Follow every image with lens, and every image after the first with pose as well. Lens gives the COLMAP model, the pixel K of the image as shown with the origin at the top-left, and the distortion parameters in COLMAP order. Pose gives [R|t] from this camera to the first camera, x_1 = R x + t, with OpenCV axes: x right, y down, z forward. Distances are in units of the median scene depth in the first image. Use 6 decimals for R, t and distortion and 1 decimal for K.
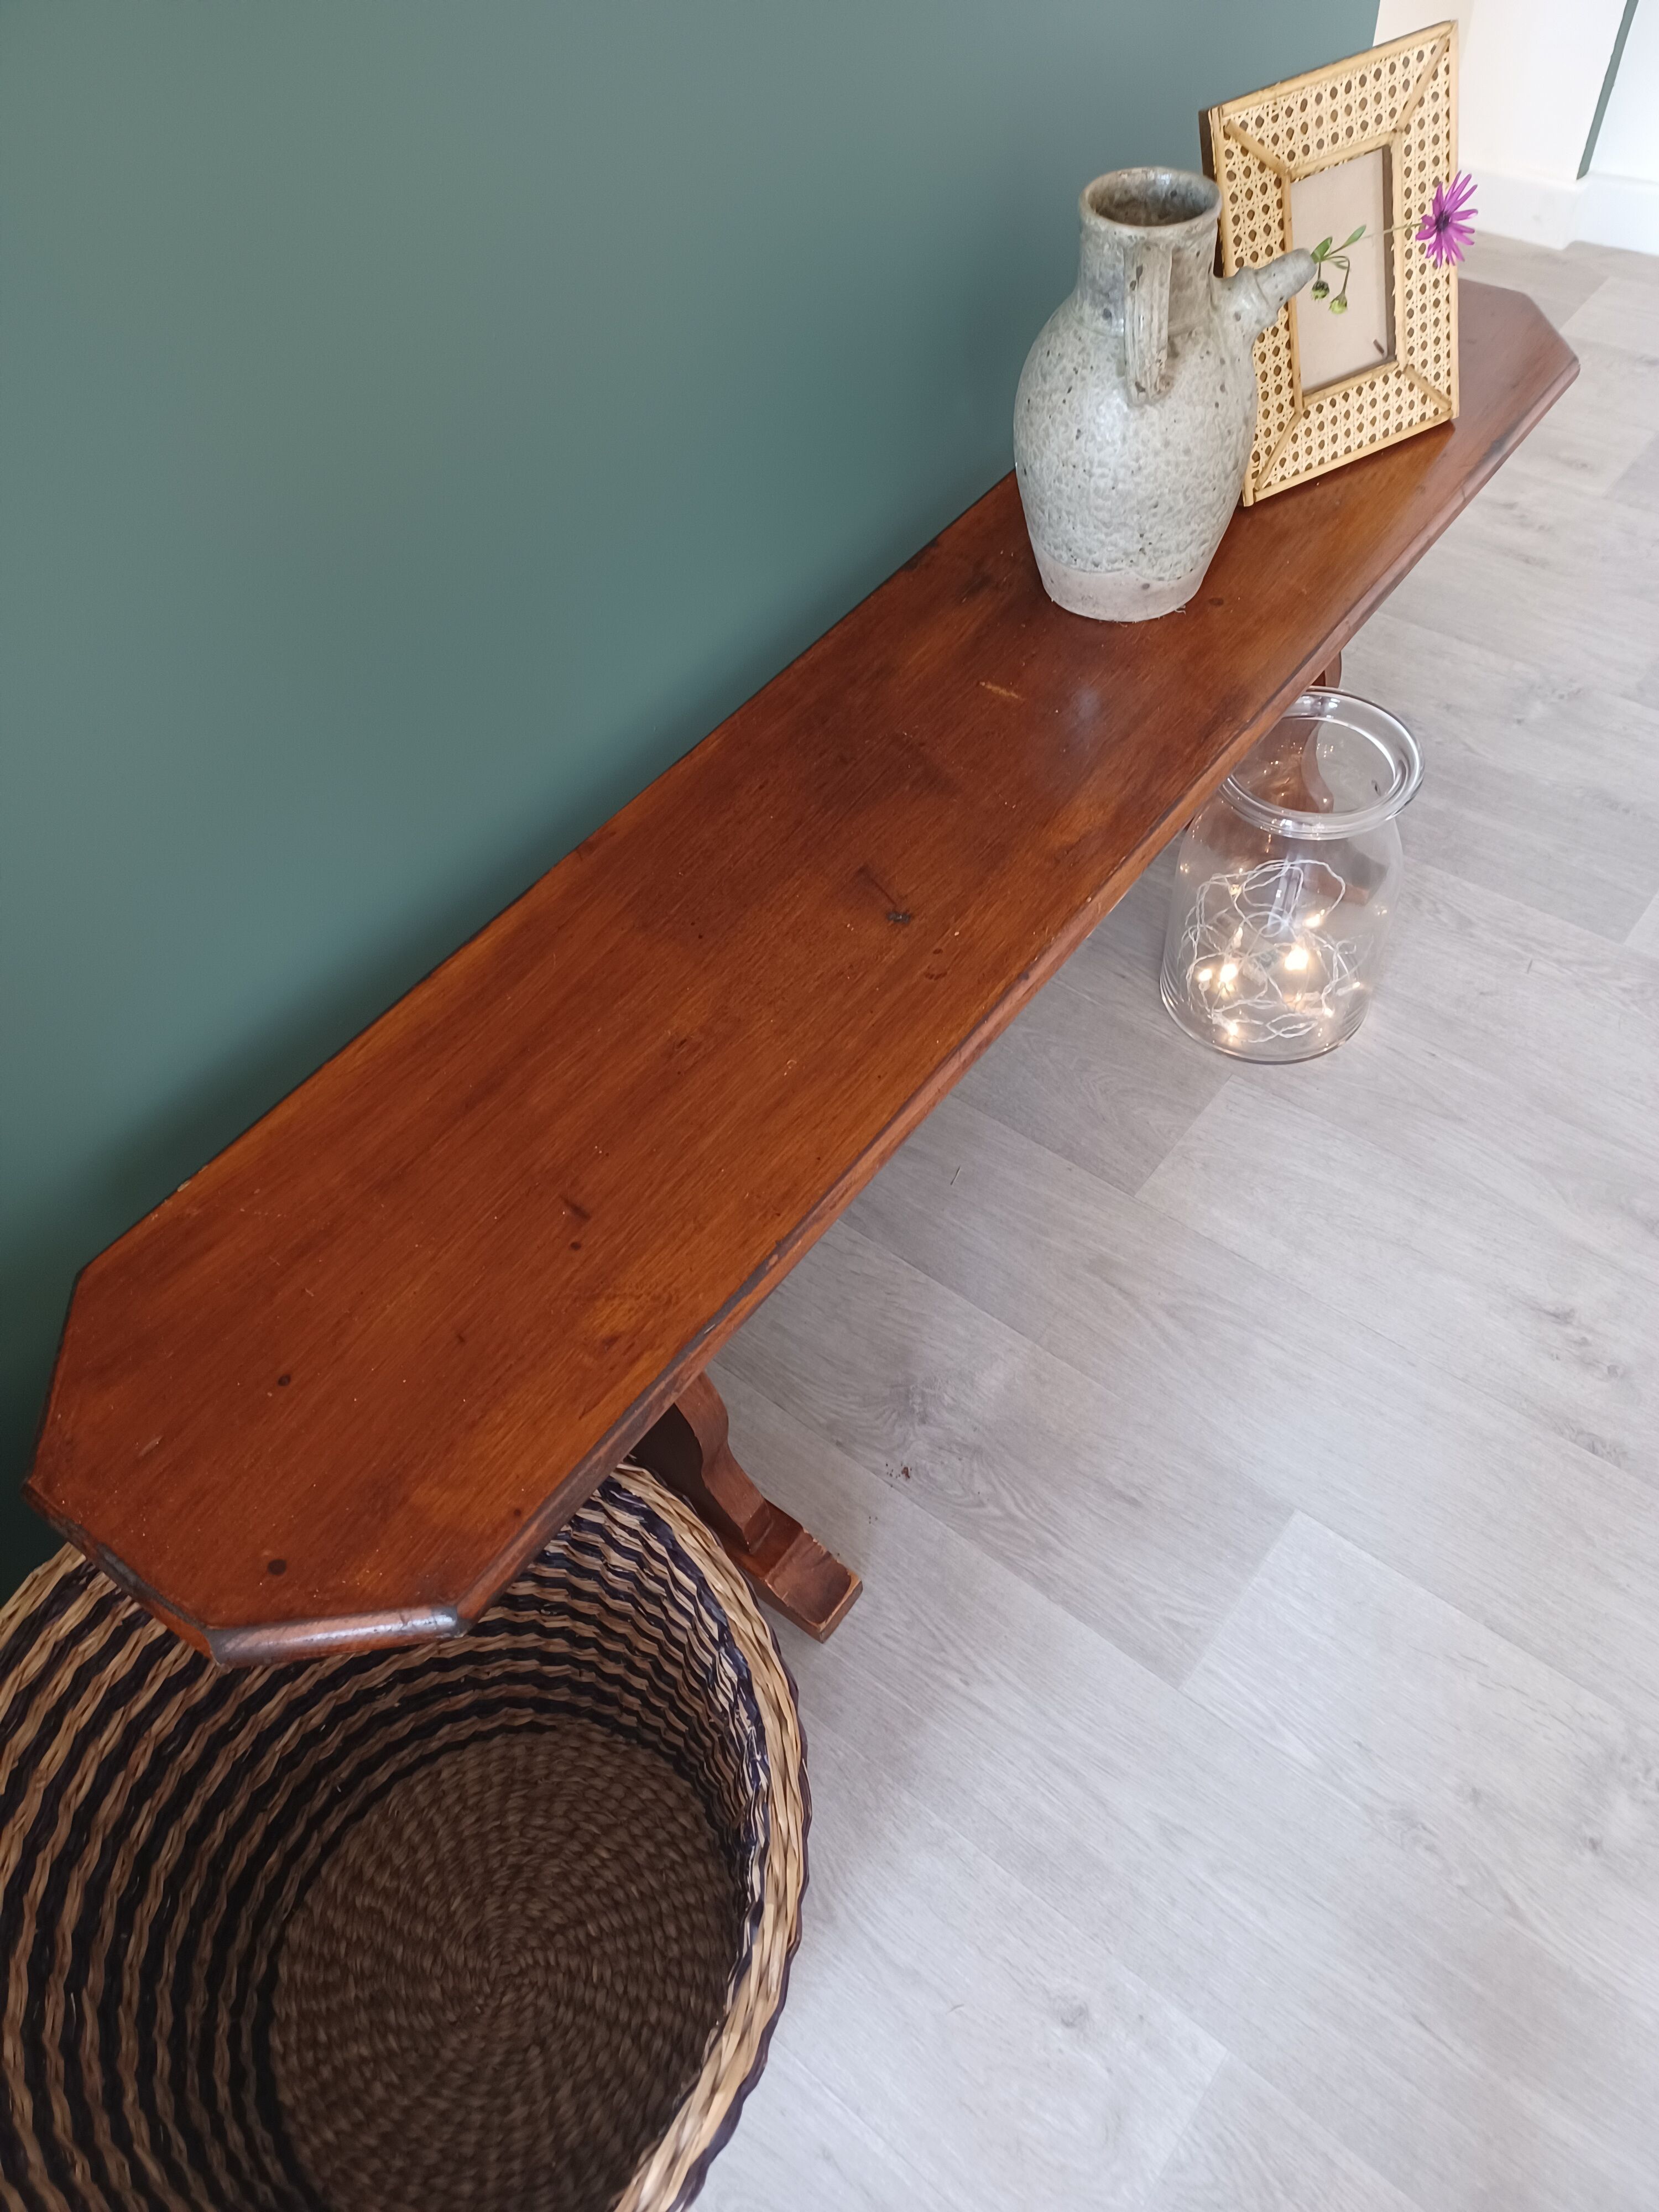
lens RADIAL K [[1596.3, 0, 828.7], [0, 1596.3, 1087.8], [0, 0, 1]] dist [0.008188, 0.002018]
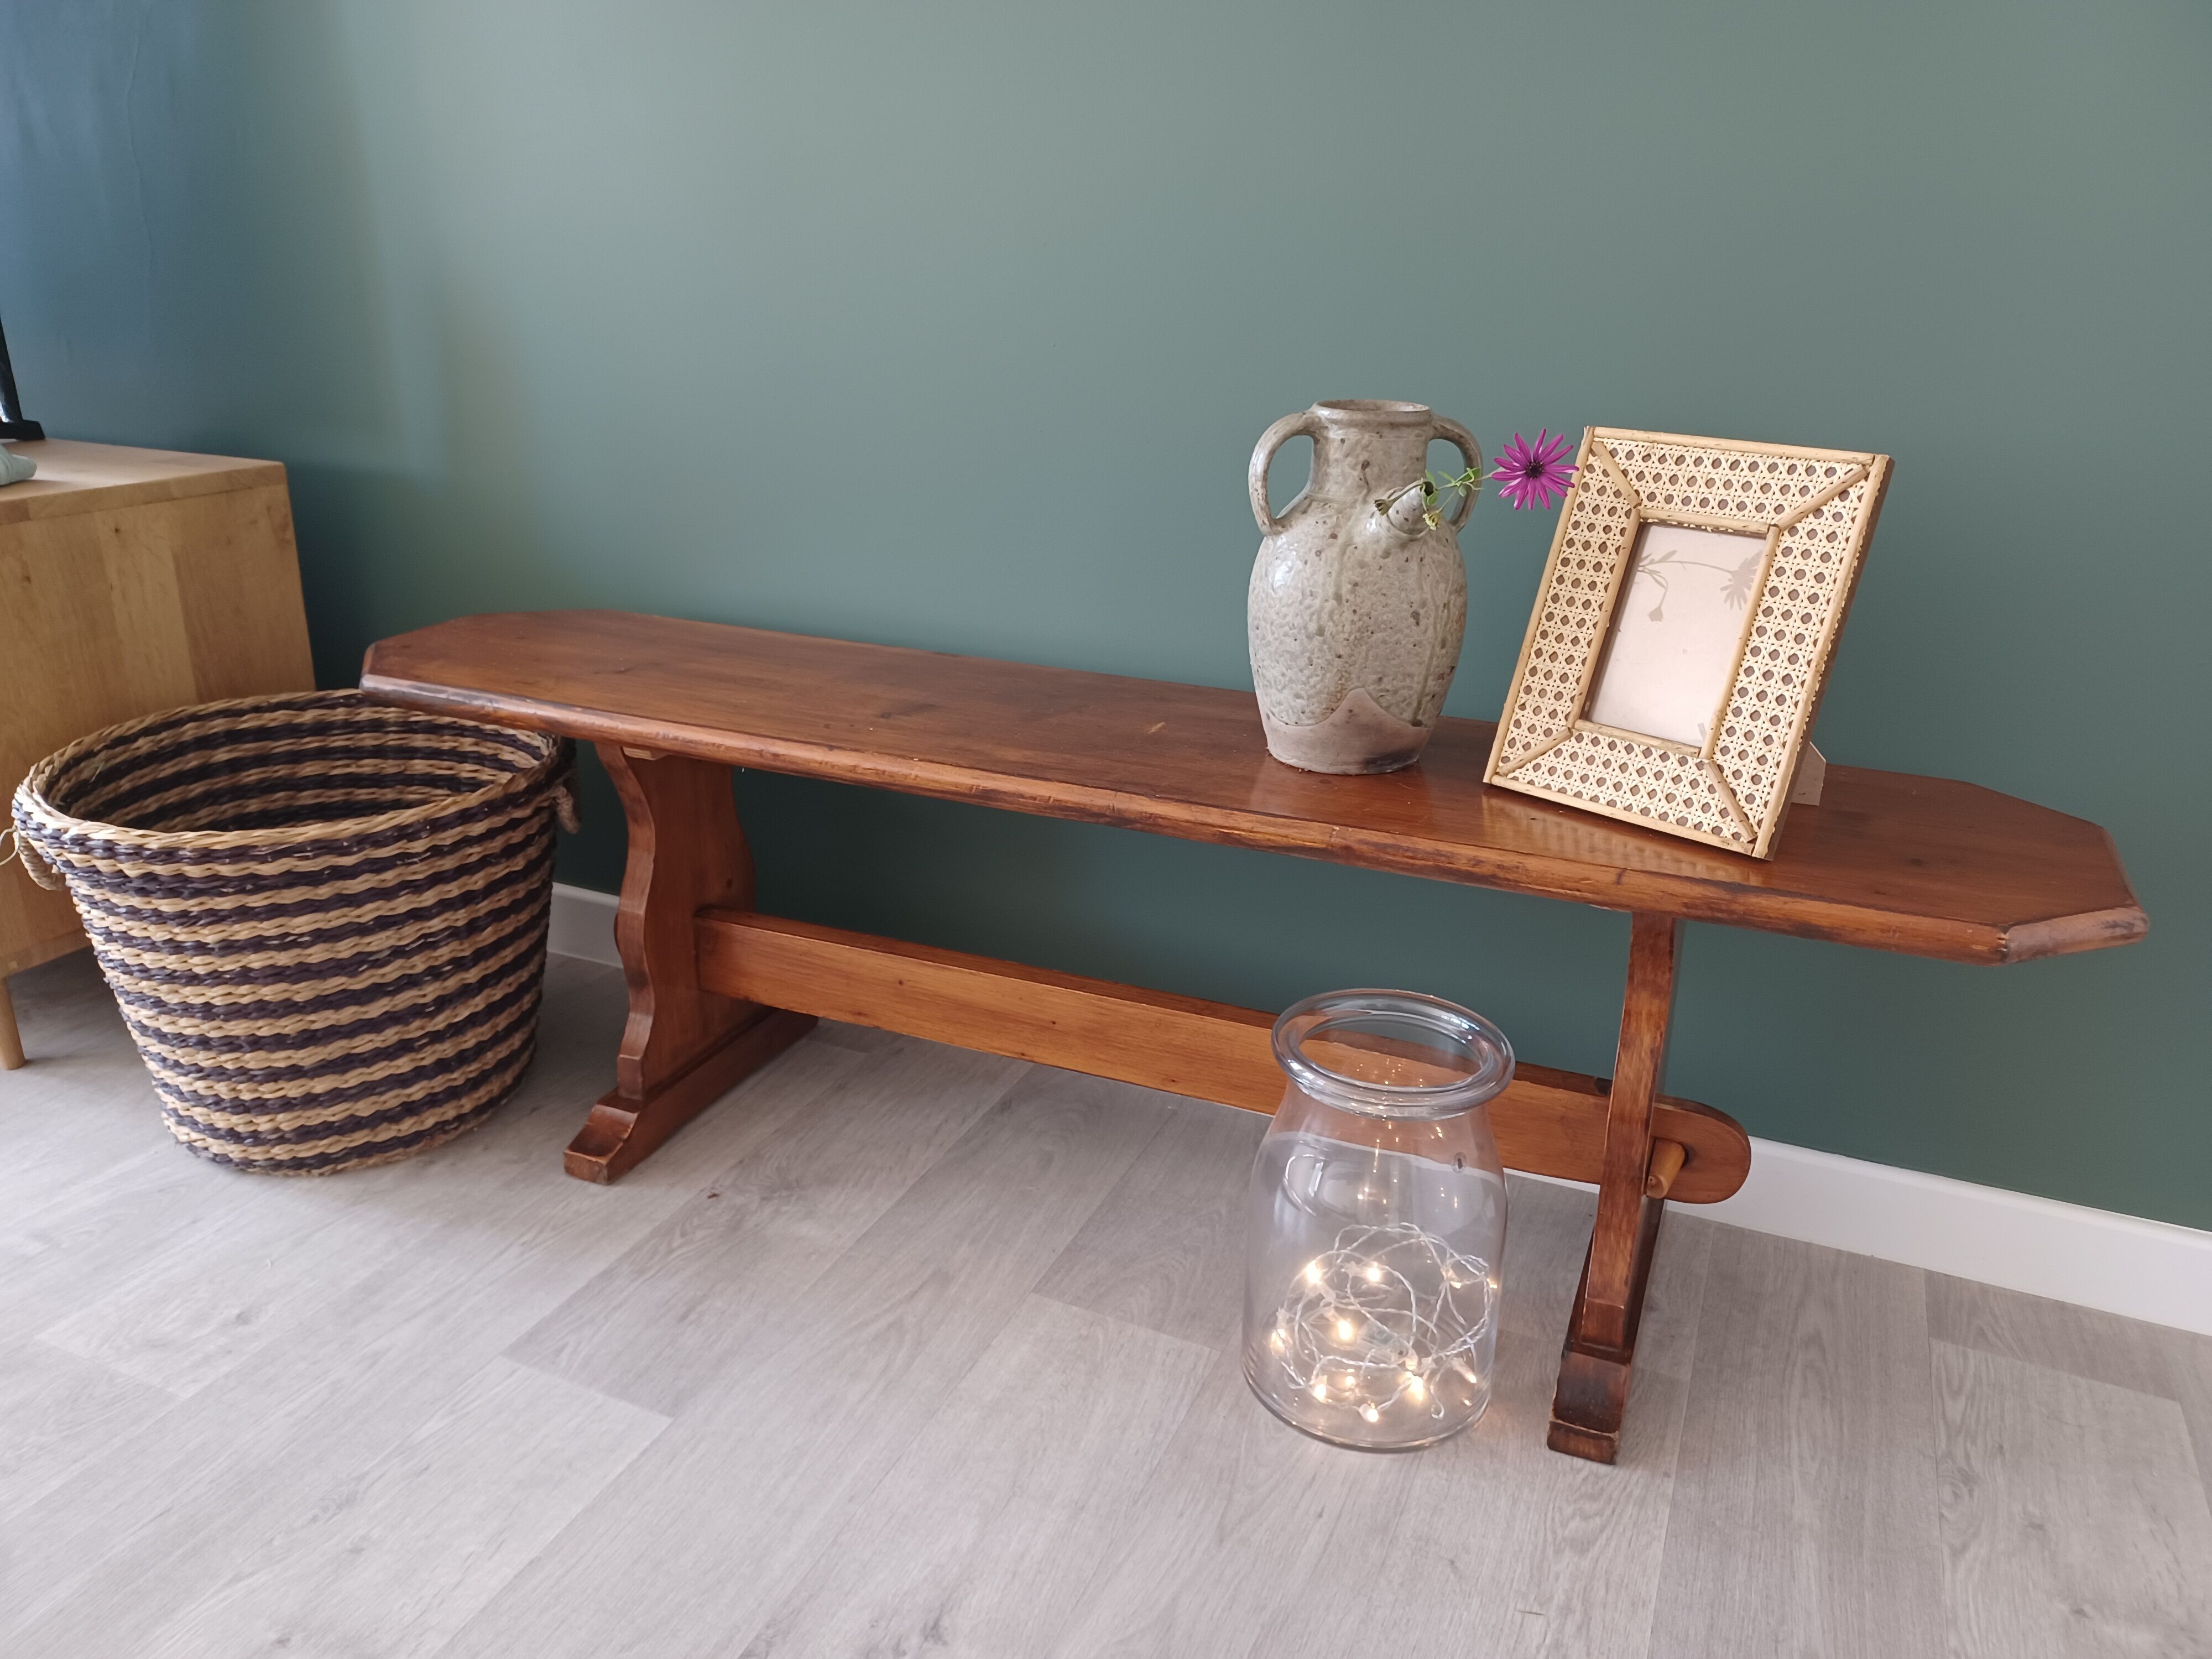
lens RADIAL K [[1611.1, 0, 1113.0], [0, 1611.1, 818.1], [0, 0, 1]] dist [0.001323, -0.000092]
pose [[0.256822, 0.404429, -0.877770, 1.035340], [-0.787004, 0.614672, 0.052942, -0.217512], [0.560952, 0.677212, 0.476148, 0.412395]]
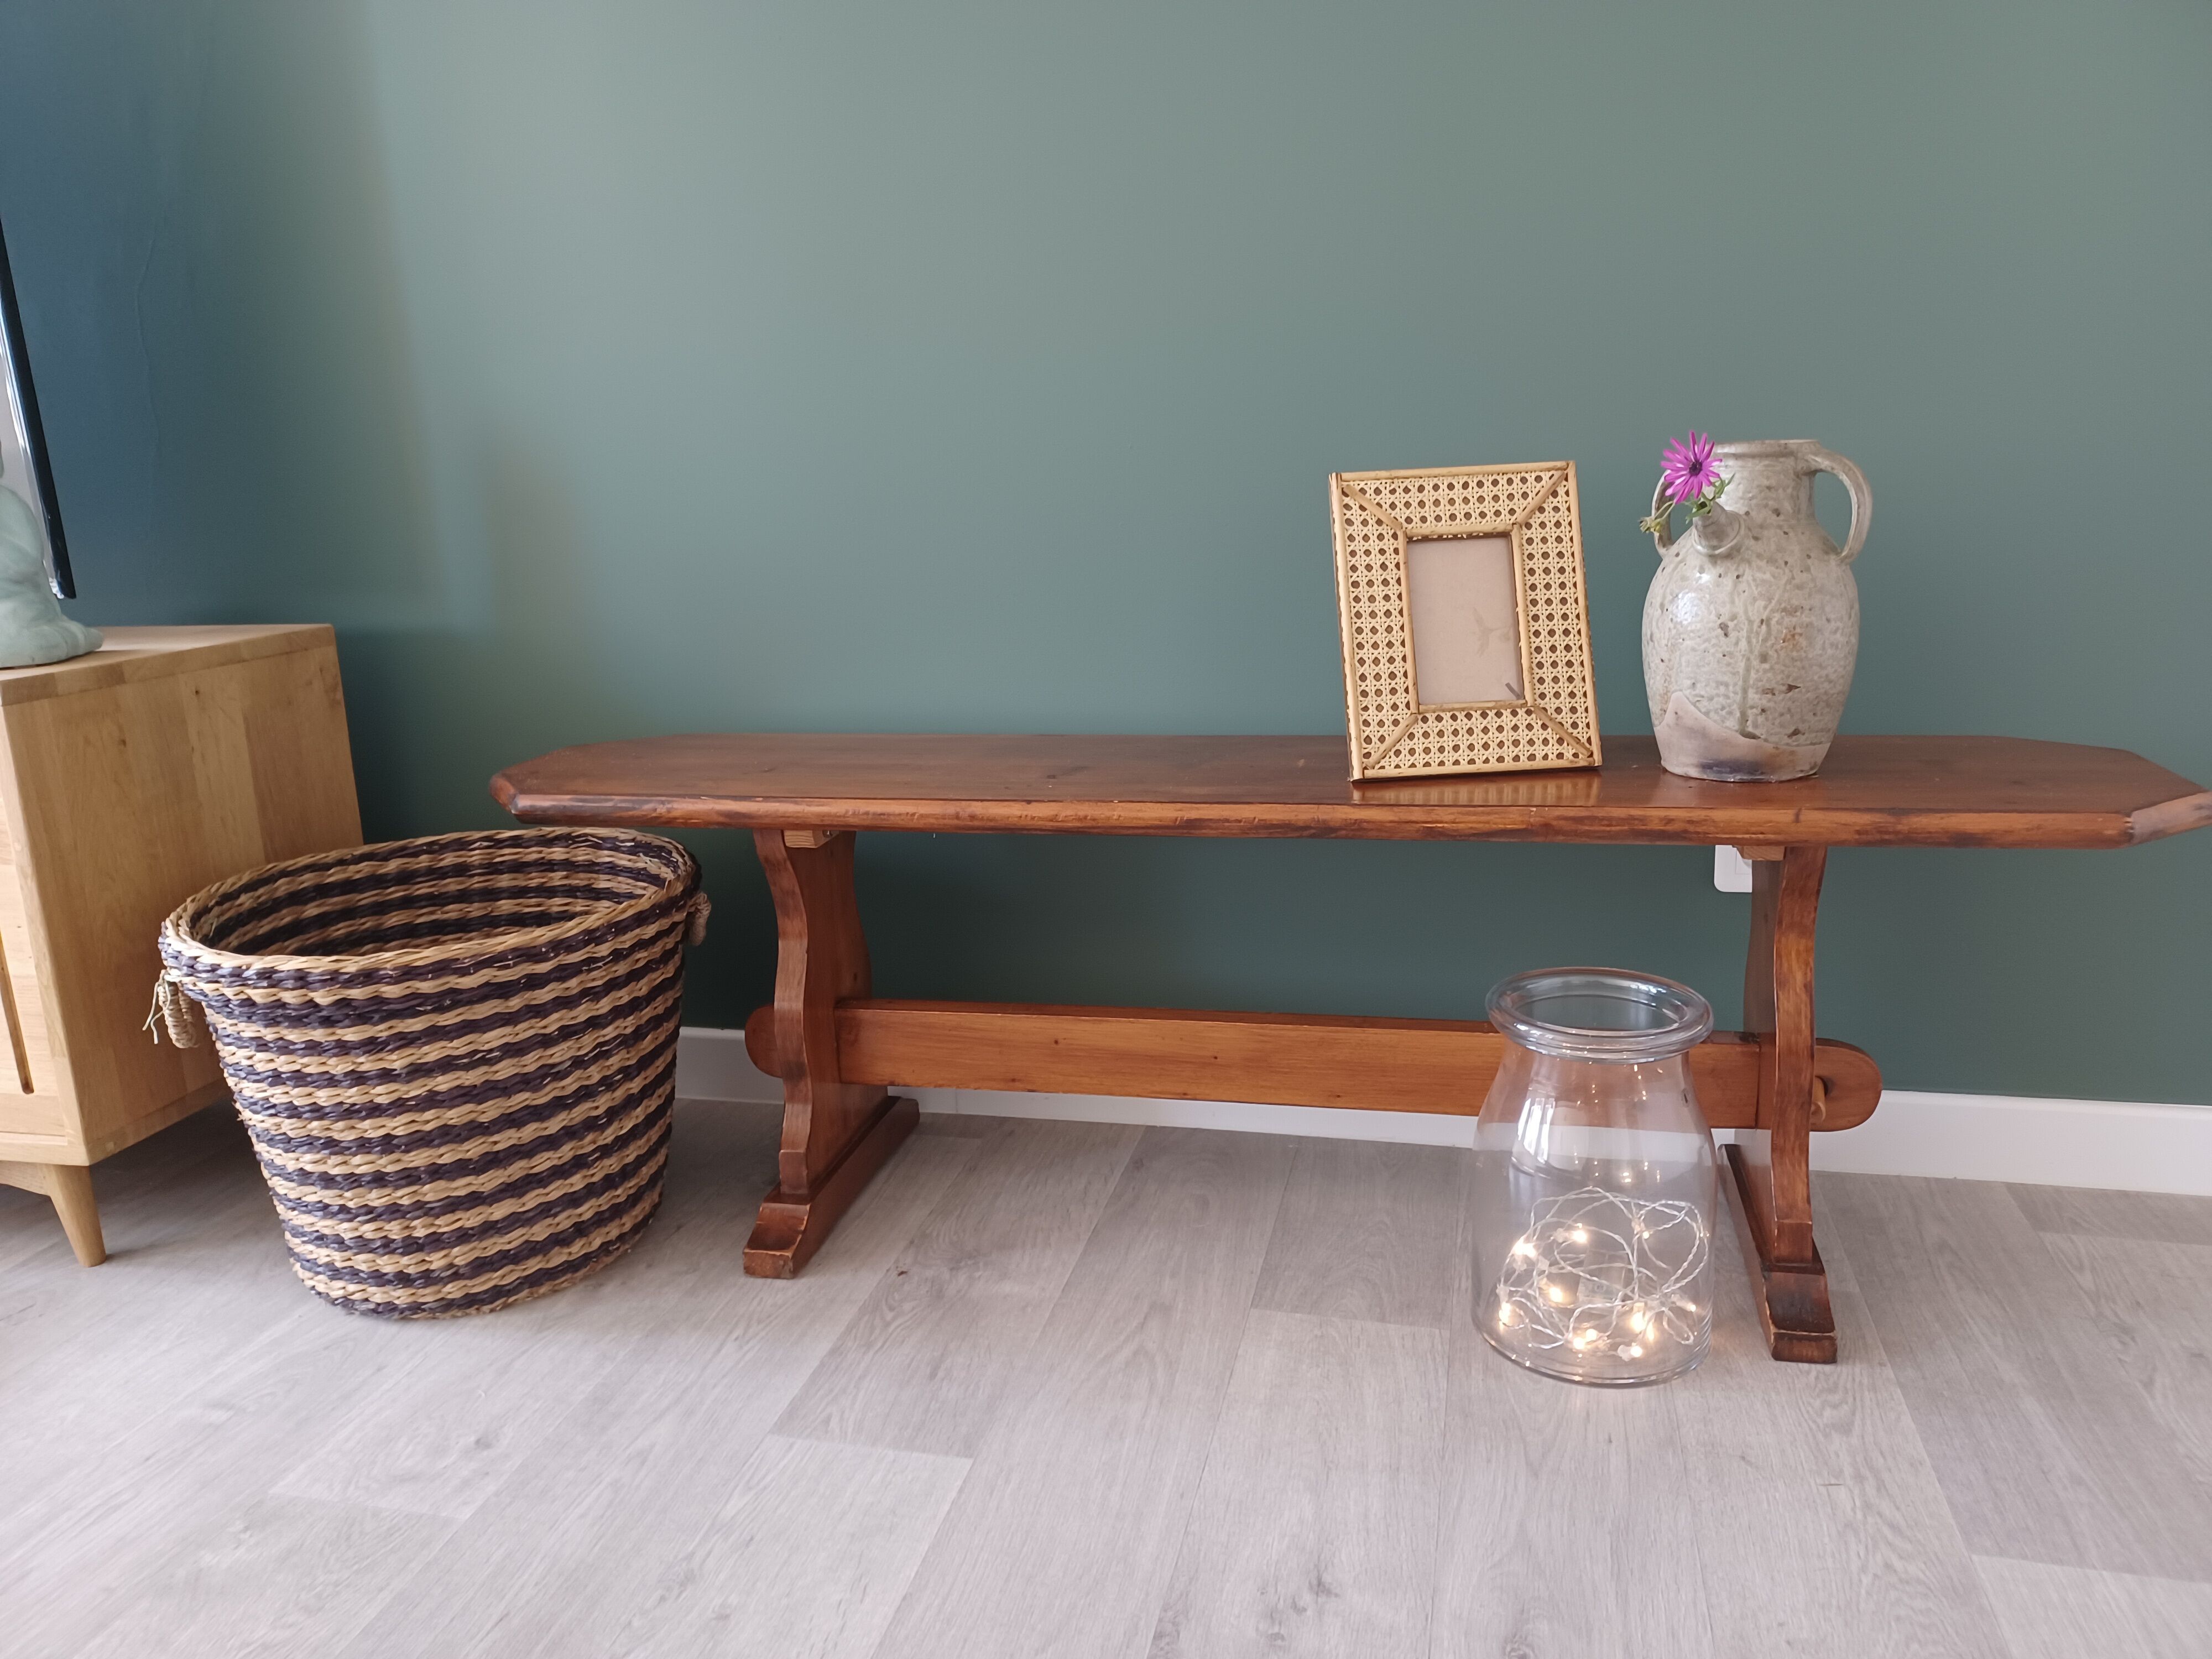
lens RADIAL K [[1596.3, 0, 1106.0], [0, 1596.3, 829.5], [0, 0, 1]] dist [0.008188, 0.002018]
pose [[0.423035, 0.270082, -0.864926, 1.036952], [-0.711276, 0.690347, -0.132317, 0.063566], [0.561363, 0.671176, 0.484143, 0.288784]]
